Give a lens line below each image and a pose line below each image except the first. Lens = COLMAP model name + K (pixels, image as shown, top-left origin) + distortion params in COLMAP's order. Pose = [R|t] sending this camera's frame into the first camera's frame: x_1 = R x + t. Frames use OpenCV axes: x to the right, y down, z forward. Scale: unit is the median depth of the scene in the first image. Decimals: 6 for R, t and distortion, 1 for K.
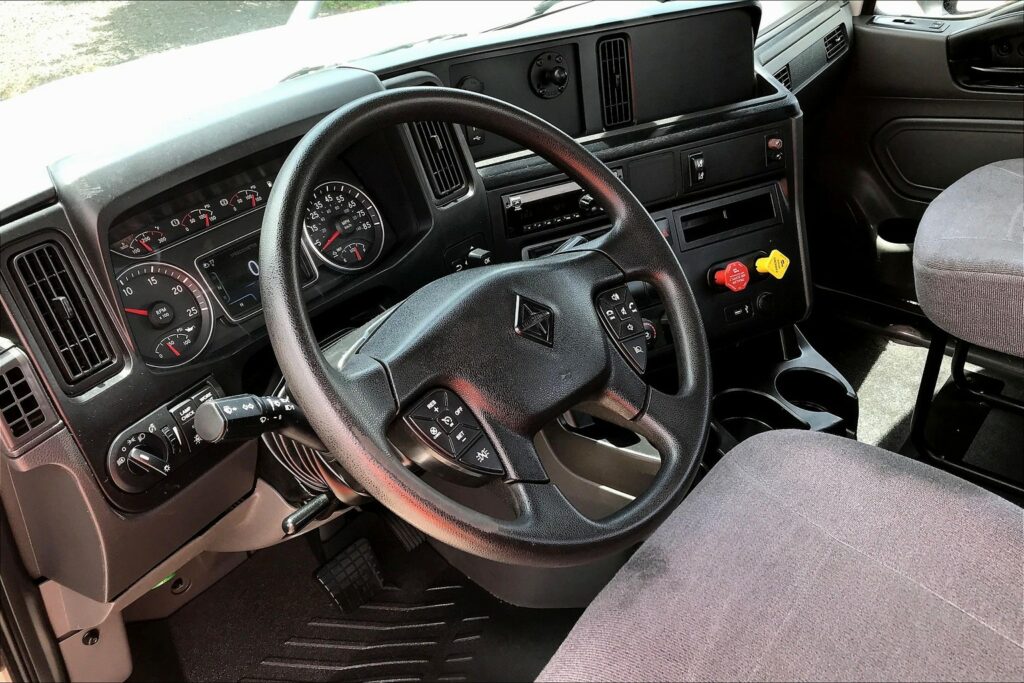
lens RADIAL K [[975.3, 0, 513.0], [0, 975.3, 324.0], [0, 0, 1]] dist [0.042760, 0.000000]
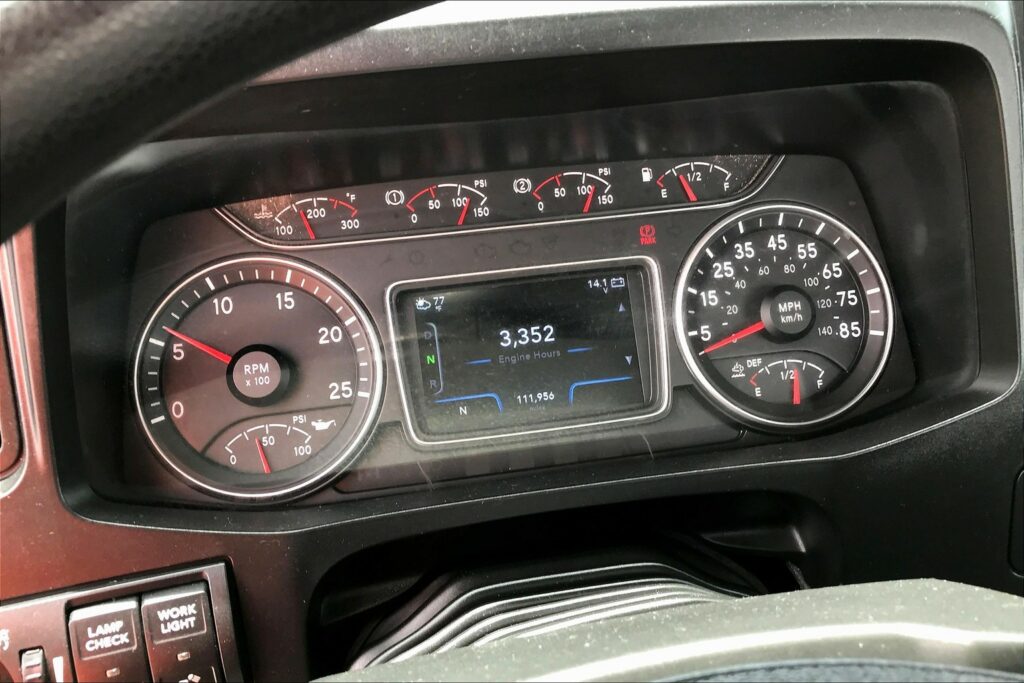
lens RADIAL K [[975.3, 0, 527.8], [0, 975.3, 315.9], [0, 0, 1]] dist [0.042760, 0.000000]
pose [[0.737039, 0.309498, -0.600820, -0.003213], [-0.332259, 0.940067, 0.076663, -0.094894], [0.588538, 0.143124, 0.795700, 0.602496]]
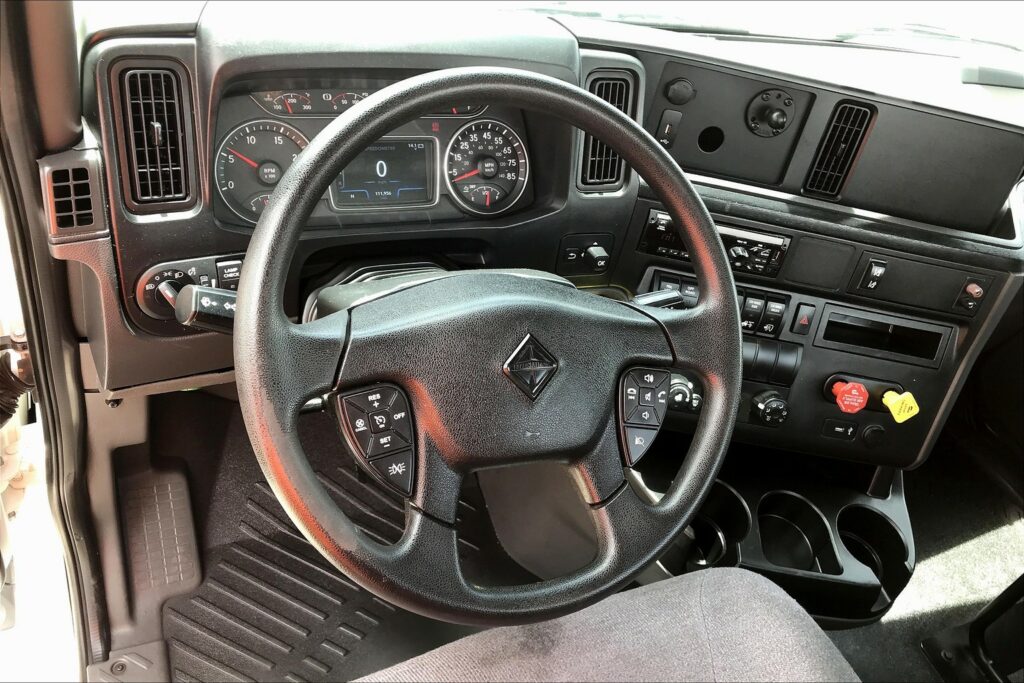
lens RADIAL K [[856.0, 0, 516.0], [0, 856.0, 326.0], [0, 0, 1]] dist [0.040949, -0.036642]
pose [[0.845626, 0.485859, -0.221035, 0.125286], [-0.454035, 0.872460, 0.180737, -0.130404], [0.280657, -0.052478, 0.958372, 0.156048]]
